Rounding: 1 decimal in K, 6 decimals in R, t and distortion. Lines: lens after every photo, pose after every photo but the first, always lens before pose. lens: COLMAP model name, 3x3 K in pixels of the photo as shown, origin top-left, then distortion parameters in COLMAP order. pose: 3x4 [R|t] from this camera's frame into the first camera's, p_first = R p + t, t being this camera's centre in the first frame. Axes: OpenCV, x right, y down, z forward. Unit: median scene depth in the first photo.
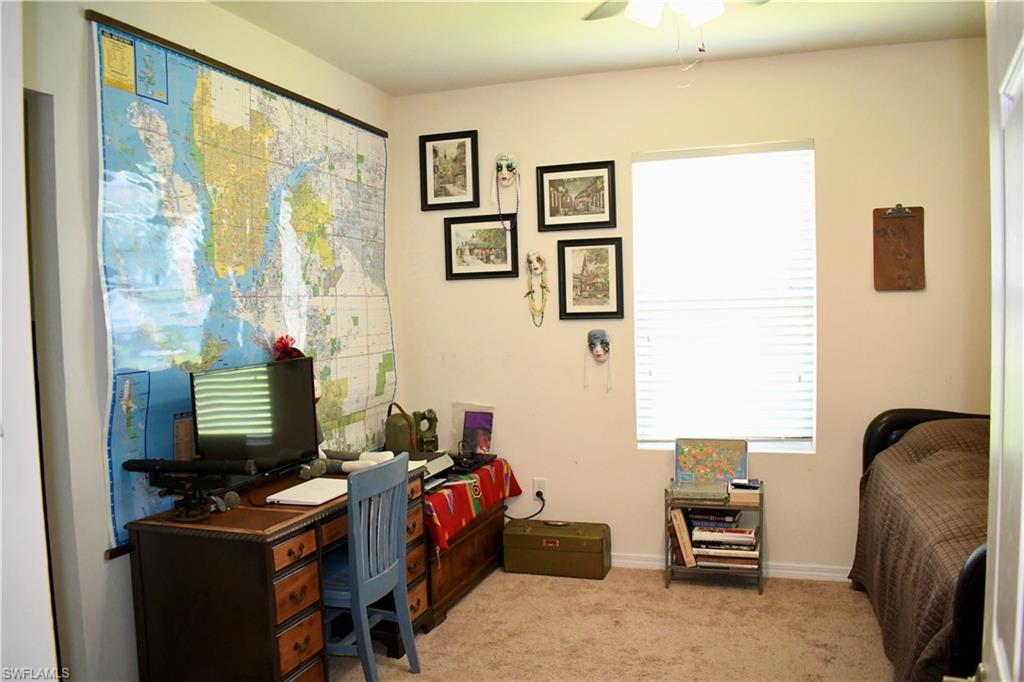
lens RADIAL K [[792.3, 0, 512.0], [0, 792.3, 341.0], [0, 0, 1]] dist [-0.097993, 0.013910]
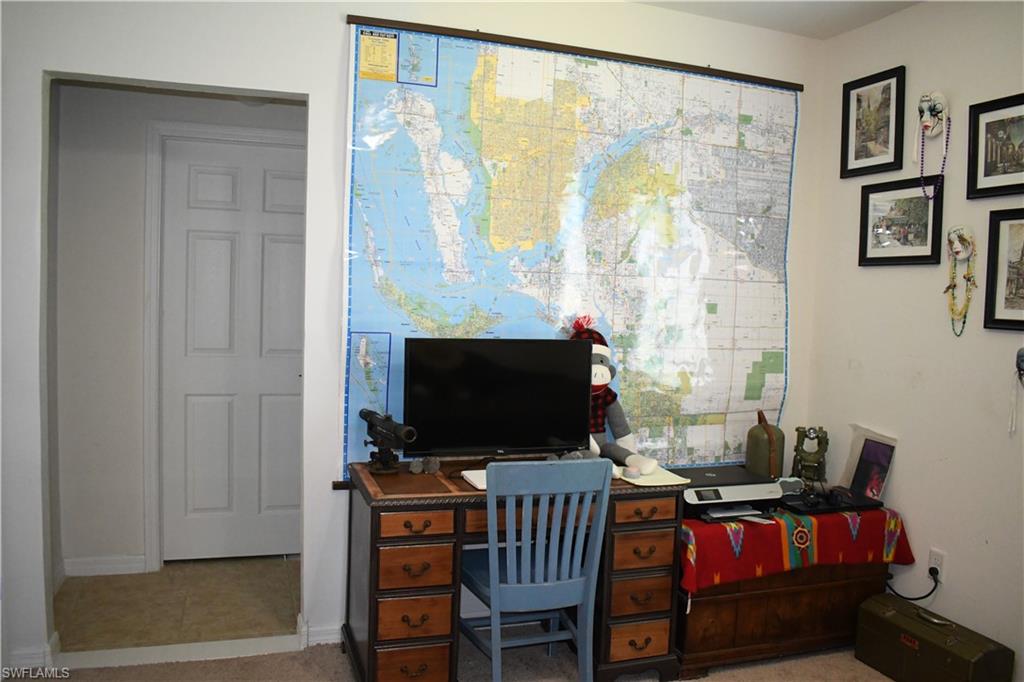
lens RADIAL K [[792.3, 0, 512.0], [0, 792.3, 341.0], [0, 0, 1]] dist [-0.097993, 0.013910]
pose [[0.610000, 0.095872, -0.786580, 0.331785], [-0.086927, 0.994759, 0.053833, -0.016298], [0.787619, 0.035537, 0.615137, 0.281555]]
